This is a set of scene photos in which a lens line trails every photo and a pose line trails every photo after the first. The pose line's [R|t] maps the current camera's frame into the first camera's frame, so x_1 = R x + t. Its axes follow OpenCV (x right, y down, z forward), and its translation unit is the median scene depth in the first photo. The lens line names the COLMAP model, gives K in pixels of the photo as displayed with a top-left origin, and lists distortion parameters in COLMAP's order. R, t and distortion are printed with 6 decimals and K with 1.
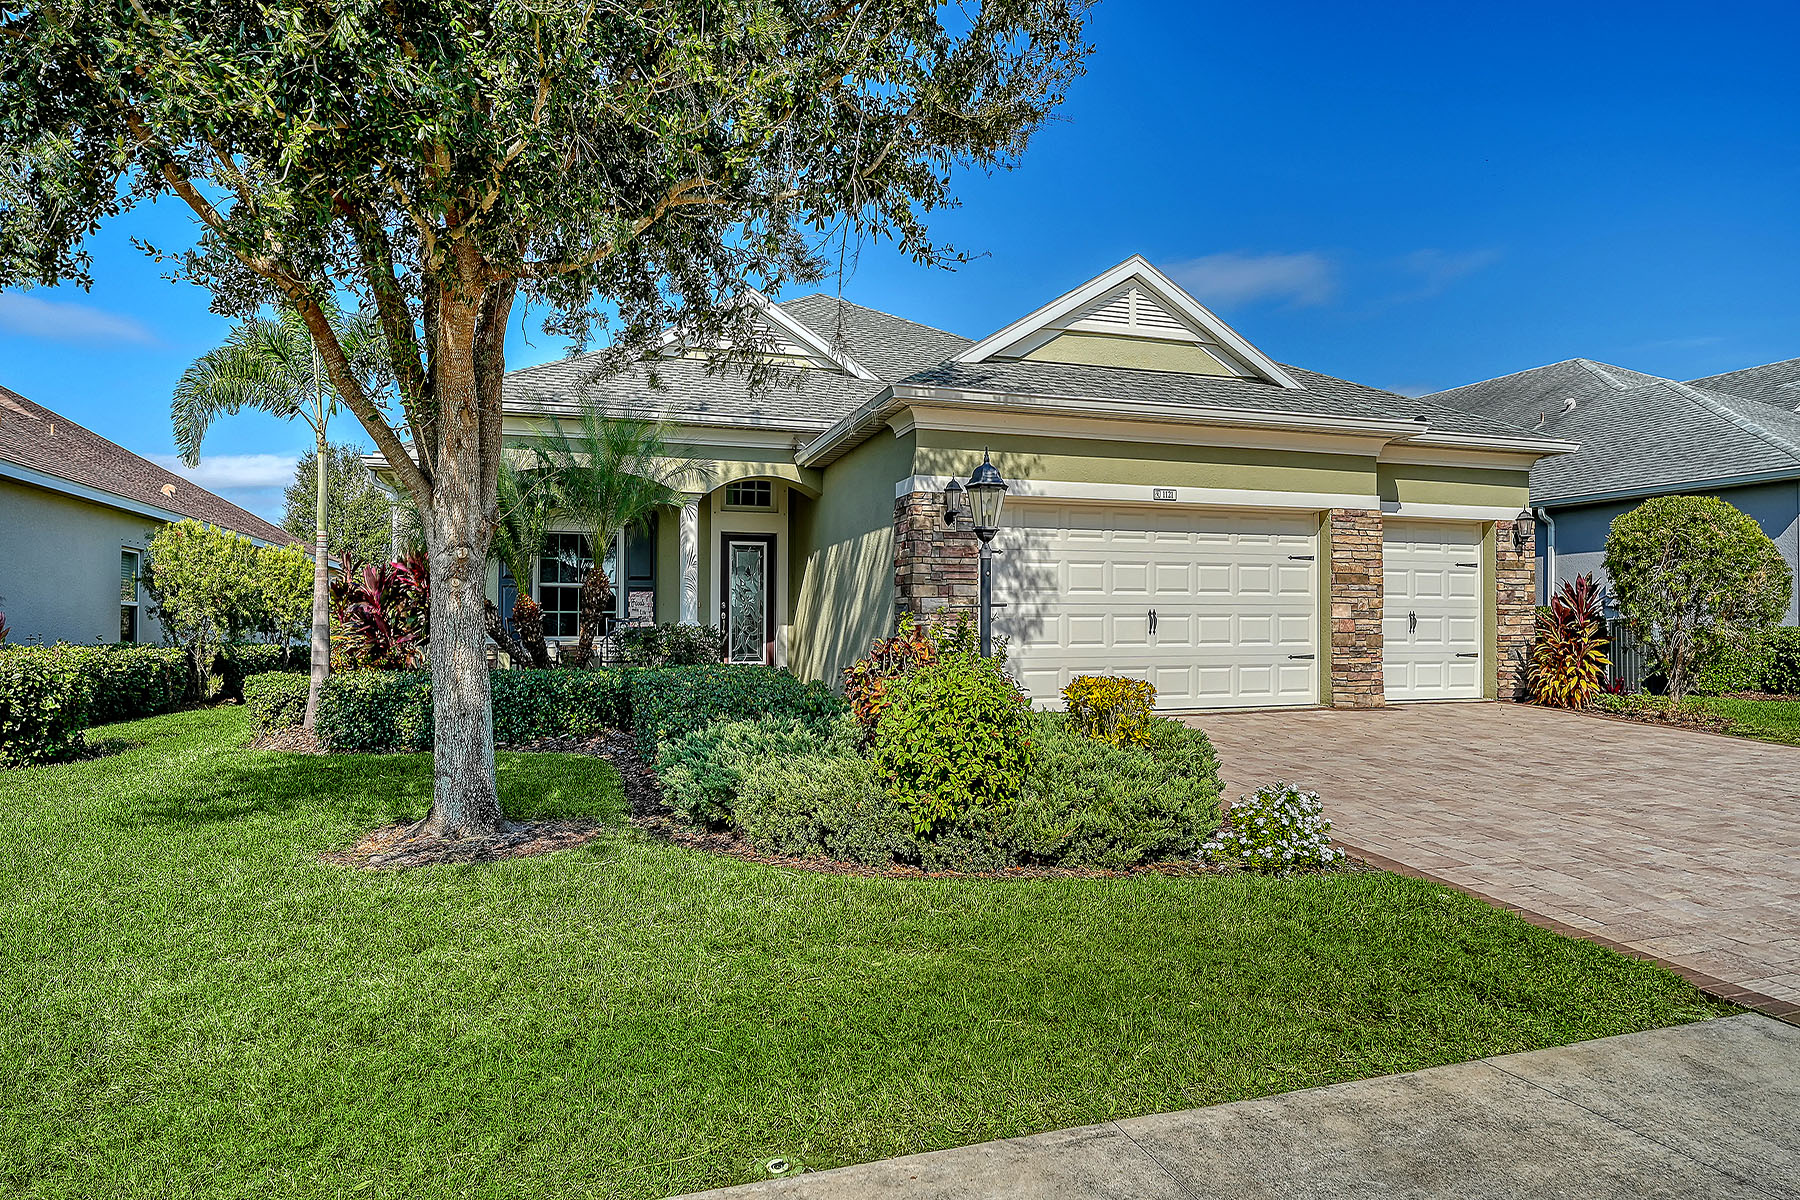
lens RADIAL K [[1038.4, 0, 894.4], [0, 1038.4, 586.4], [0, 0, 1]] dist [0.003810, -0.001966]
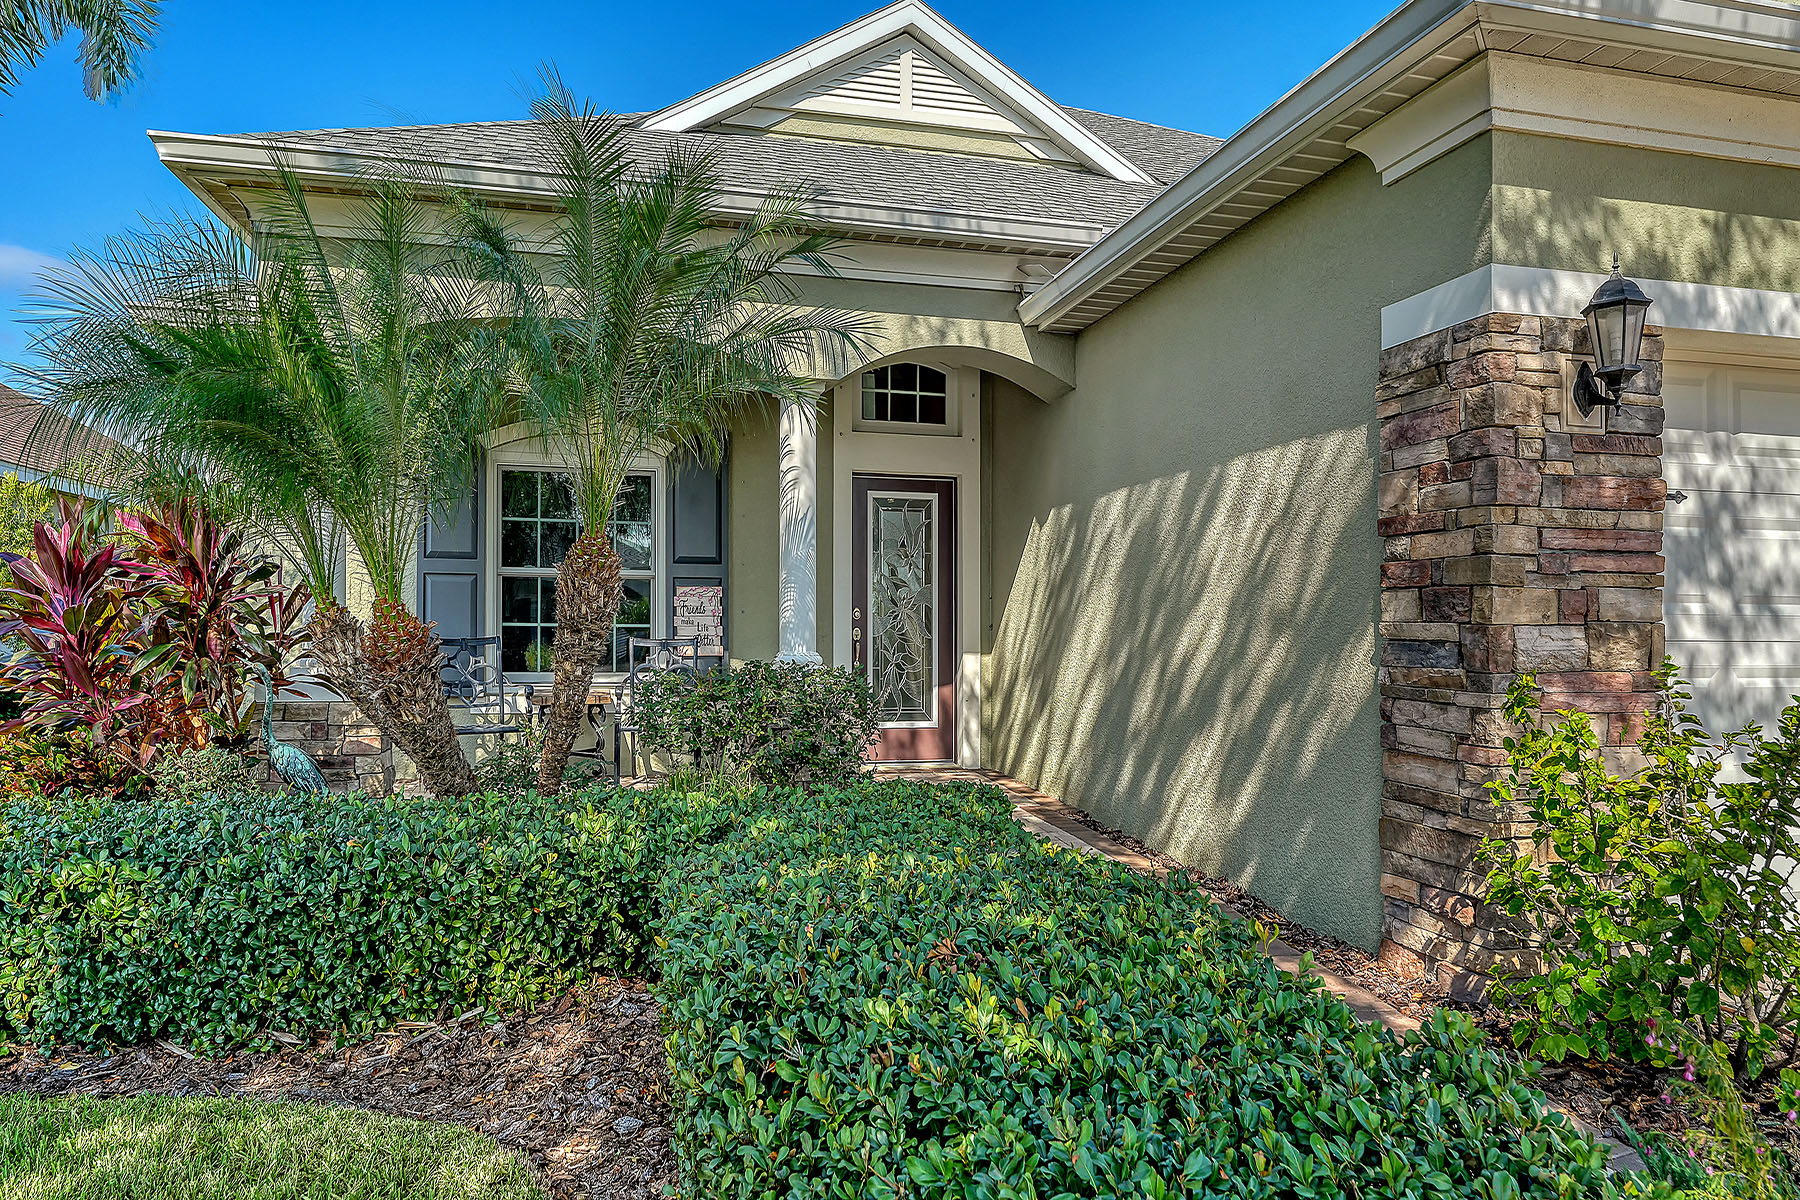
lens RADIAL K [[1211.8, 0, 898.7], [0, 1211.8, 600.4], [0, 0, 1]] dist [-0.009189, -0.001501]
pose [[0.996790, 0.012119, -0.079133, -0.119023], [-0.010182, 0.999640, 0.024825, -0.004802], [0.079406, -0.023940, 0.996555, 0.498747]]
